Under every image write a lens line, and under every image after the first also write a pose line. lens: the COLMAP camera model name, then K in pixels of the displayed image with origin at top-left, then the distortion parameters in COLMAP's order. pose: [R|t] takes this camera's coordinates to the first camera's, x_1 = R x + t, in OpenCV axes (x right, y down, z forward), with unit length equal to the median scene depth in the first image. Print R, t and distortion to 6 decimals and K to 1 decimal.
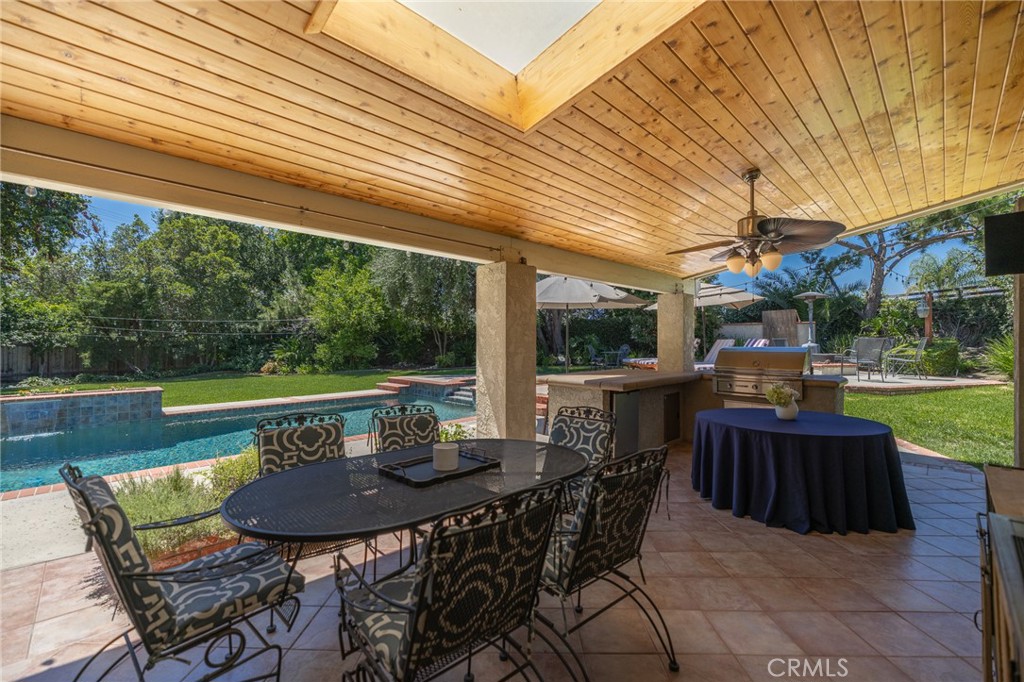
lens RADIAL K [[425.7, 0, 509.3], [0, 425.7, 341.7], [0, 0, 1]] dist [-0.000771, 0.000571]
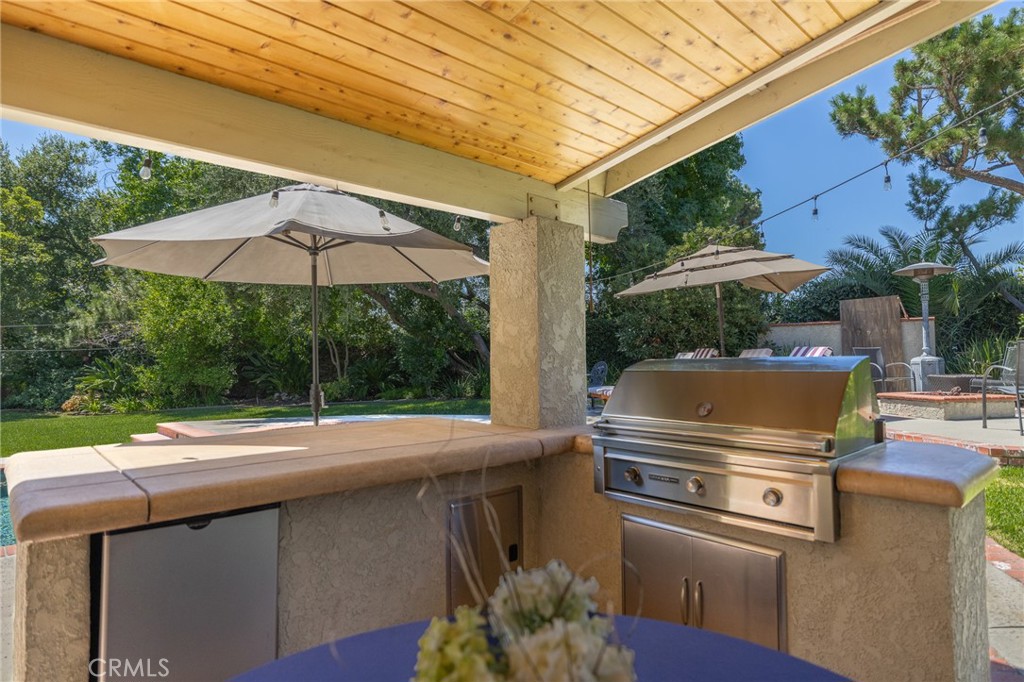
lens RADIAL K [[572.0, 0, 515.3], [0, 572.0, 345.5], [0, 0, 1]] dist [-0.002156, -0.001164]
pose [[0.999566, -0.009135, -0.028013, 0.171167], [0.008319, 0.999541, -0.029122, 0.005880], [0.028266, 0.028876, 0.999183, 0.214710]]
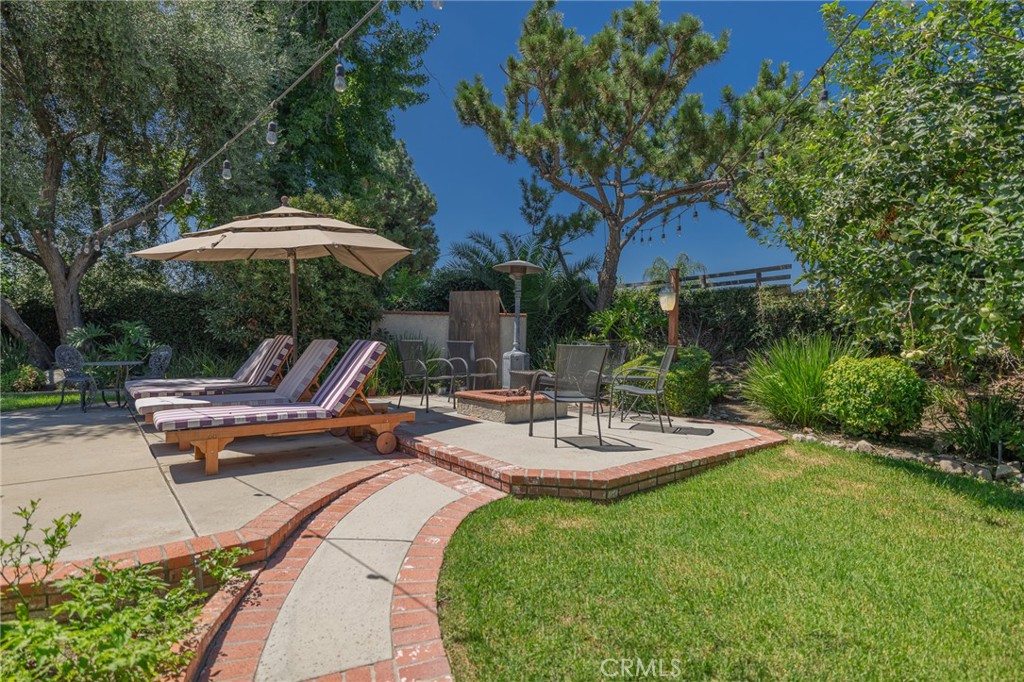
lens RADIAL K [[528.3, 0, 508.4], [0, 528.3, 344.5], [0, 0, 1]] dist [-0.003771, -0.000195]
pose [[0.876646, 0.024446, 0.480514, 0.306468], [-0.027535, 0.999621, -0.000619, -0.003689], [-0.480347, -0.012688, 0.876987, 0.330978]]
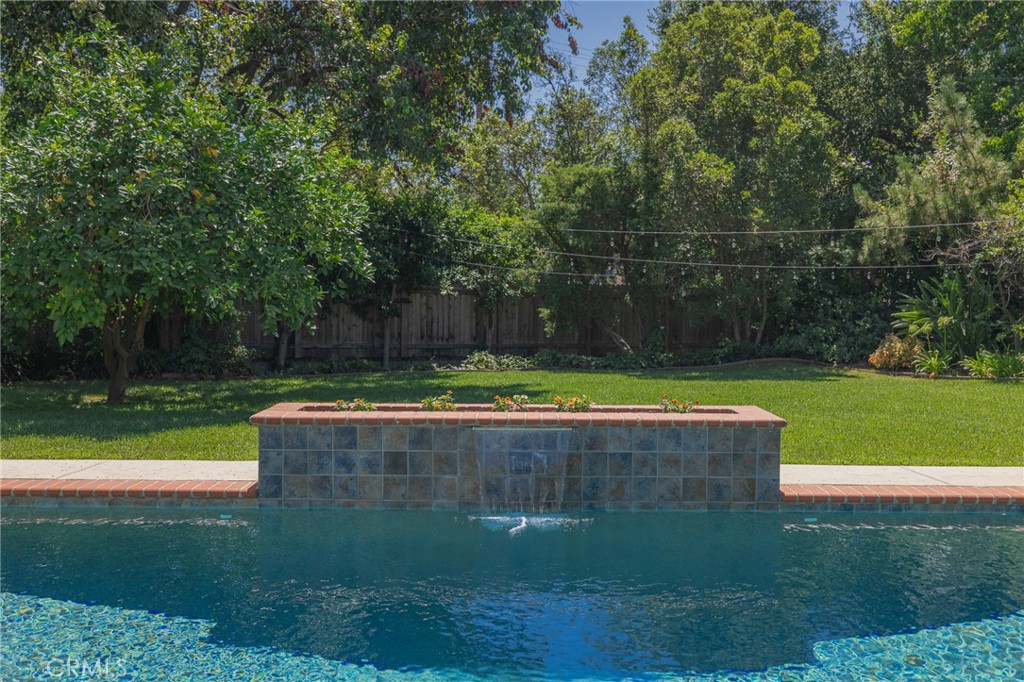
lens RADIAL K [[1006.9, 0, 513.2], [0, 1006.9, 339.3], [0, 0, 1]] dist [-0.009865, 0.000000]
pose [[0.702303, 0.038528, -0.710835, -0.212114], [-0.007324, 0.998873, 0.046904, 0.008139], [0.711841, -0.027735, 0.701793, 0.158769]]
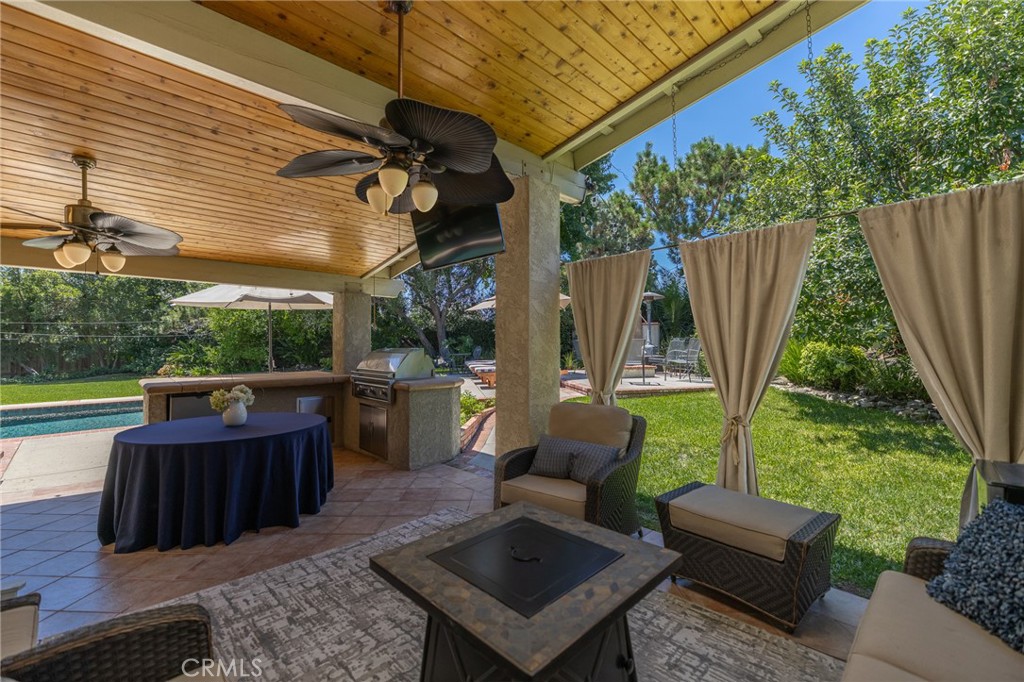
lens RADIAL K [[425.7, 0, 506.7], [0, 425.7, 339.6], [0, 0, 1]] dist [-0.000771, 0.000571]
pose [[0.999932, -0.000276, -0.011649, 0.330760], [0.000135, 0.999927, -0.012089, 0.002391], [0.011652, 0.012087, 0.999859, 0.023717]]
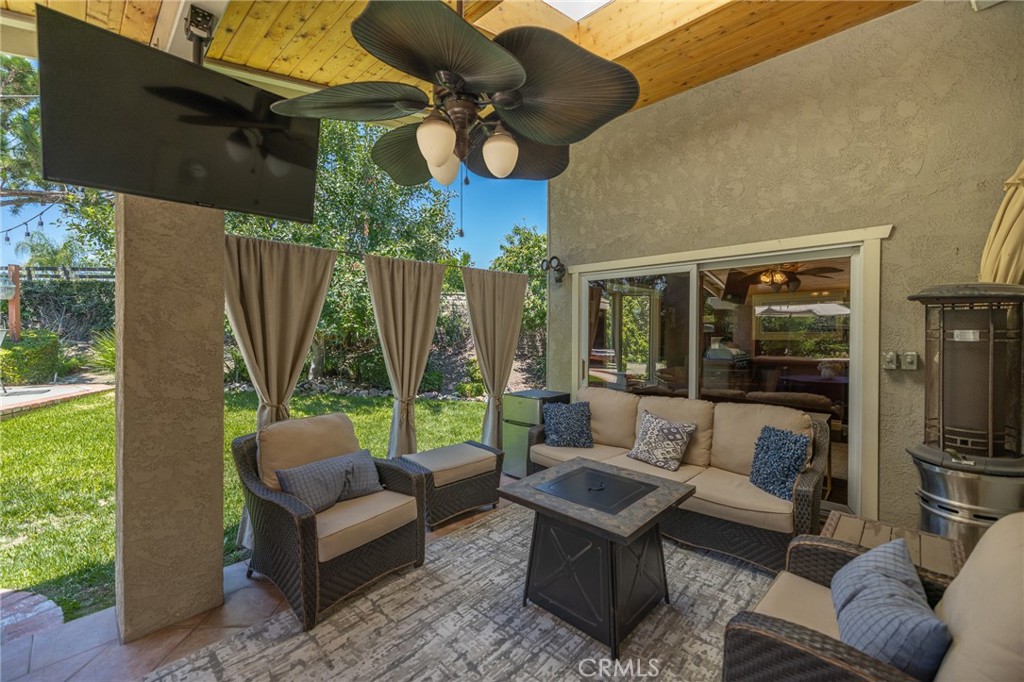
lens RADIAL K [[425.7, 0, 508.6], [0, 425.7, 340.6], [0, 0, 1]] dist [-0.000771, 0.000571]
pose [[-0.028086, -0.014793, 0.999496, 0.188557], [-0.005020, 0.999880, 0.014658, -0.003607], [-0.999593, -0.004606, -0.028157, 0.152891]]
